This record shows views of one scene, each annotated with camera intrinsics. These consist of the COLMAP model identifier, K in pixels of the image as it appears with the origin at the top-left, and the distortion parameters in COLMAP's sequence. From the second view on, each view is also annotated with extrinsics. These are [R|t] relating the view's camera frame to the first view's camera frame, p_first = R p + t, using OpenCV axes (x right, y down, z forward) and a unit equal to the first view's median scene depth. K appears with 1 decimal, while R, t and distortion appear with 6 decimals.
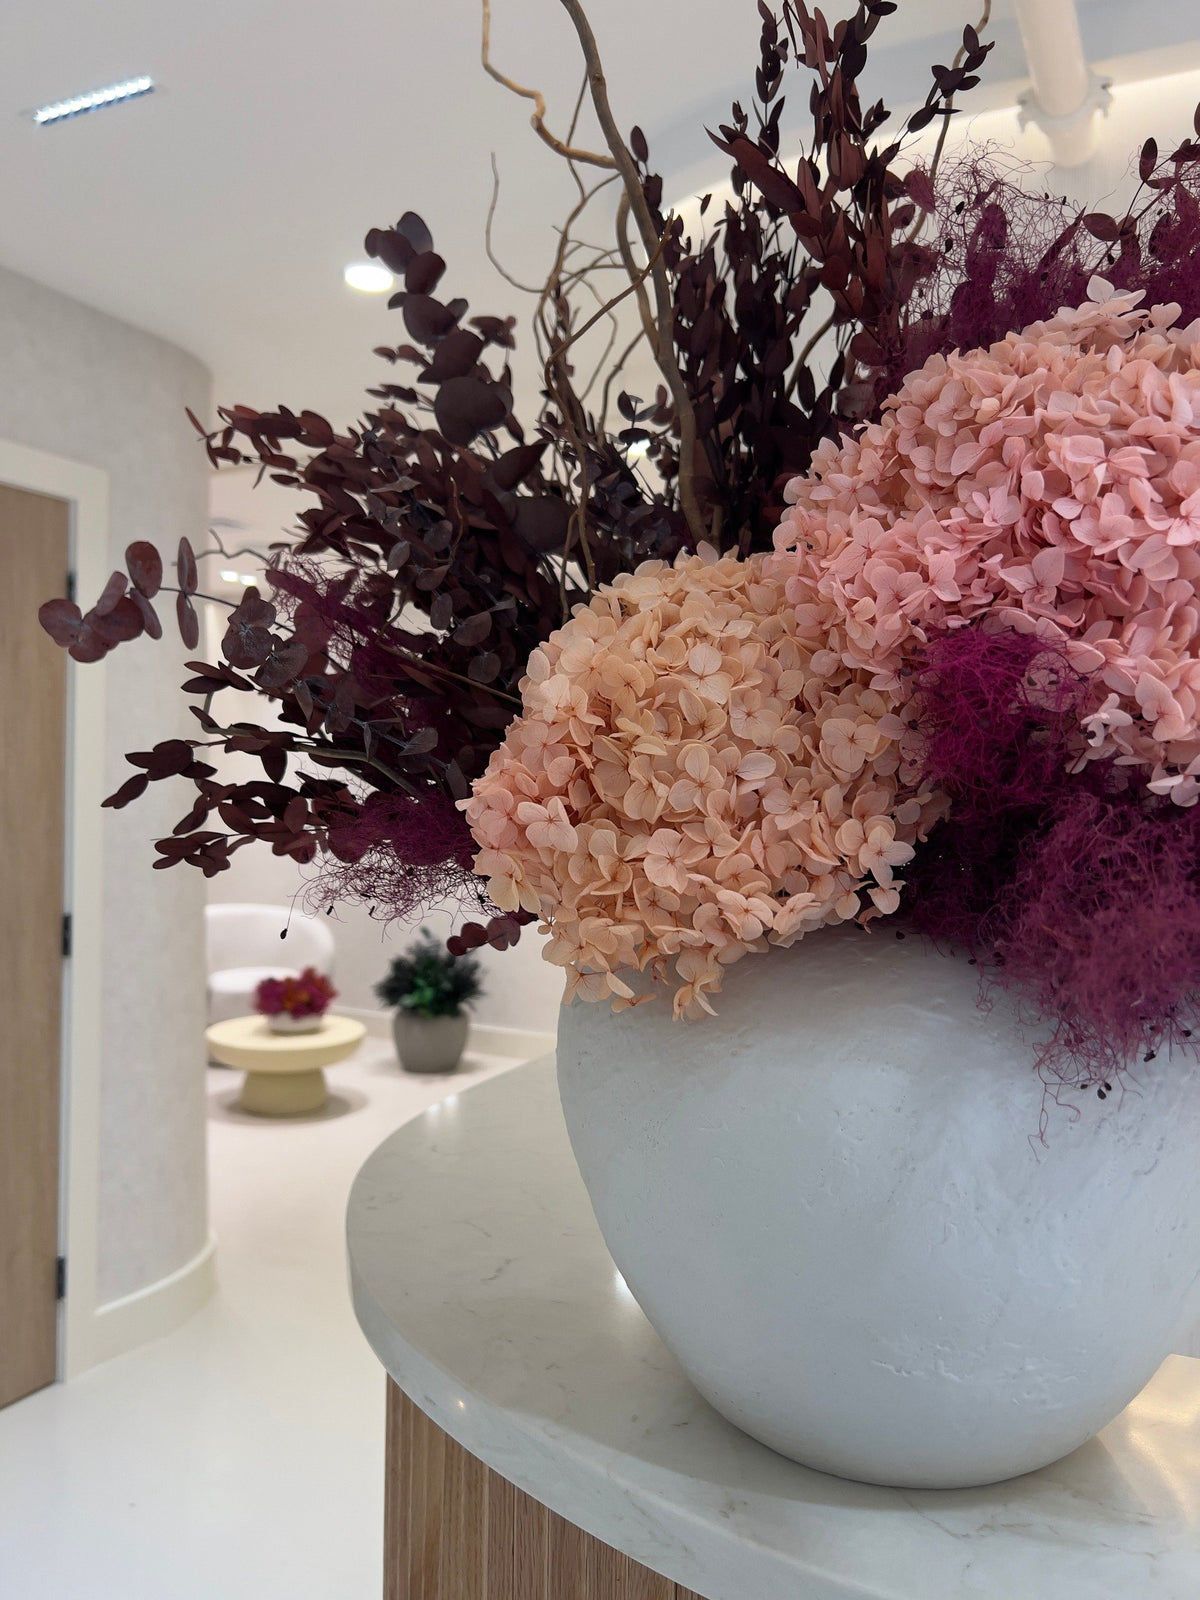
lens RADIAL K [[1215.7, 0, 599.4], [0, 1215.7, 793.2], [0, 0, 1]] dist [0.005412, -0.005170]
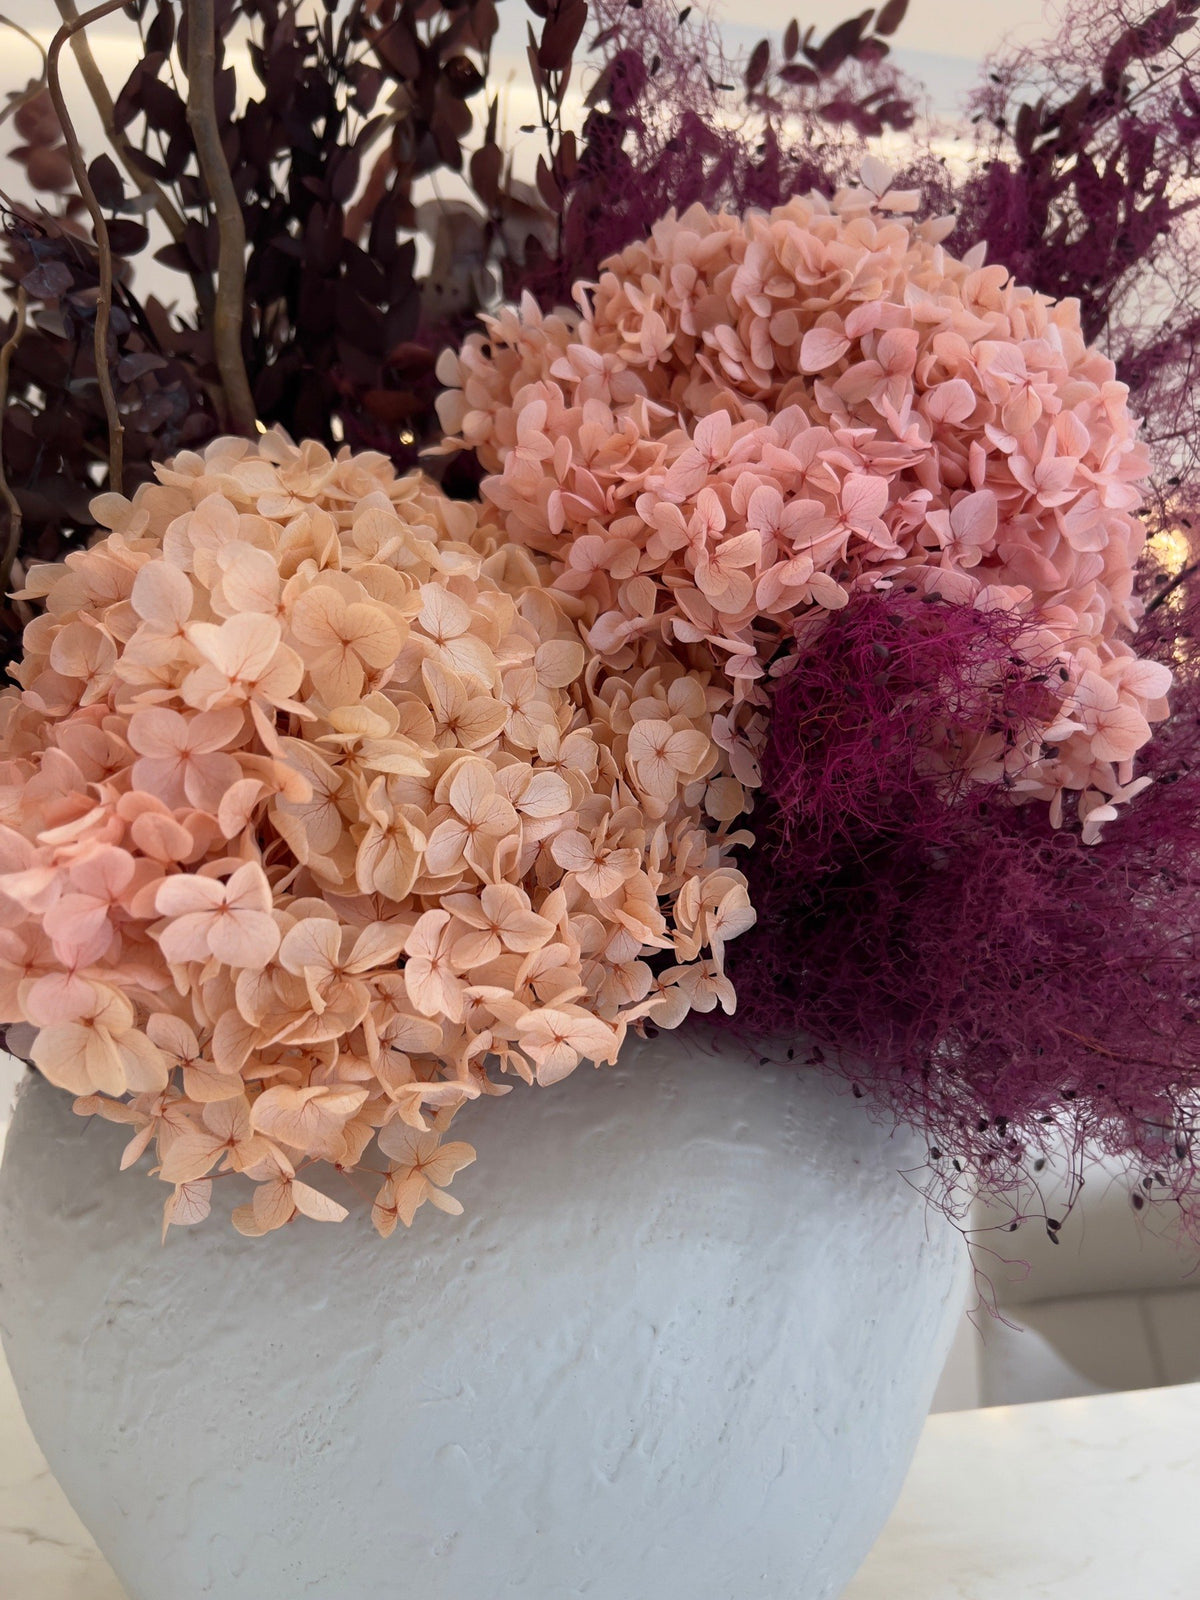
lens RADIAL K [[1215.7, 0, 599.1], [0, 1215.7, 812.9], [0, 0, 1]] dist [0.005412, -0.005170]
pose [[0.779461, -0.018006, 0.626192, -0.228065], [0.008800, 0.999803, 0.017795, -0.023761], [-0.626389, -0.008360, 0.779466, 0.517232]]
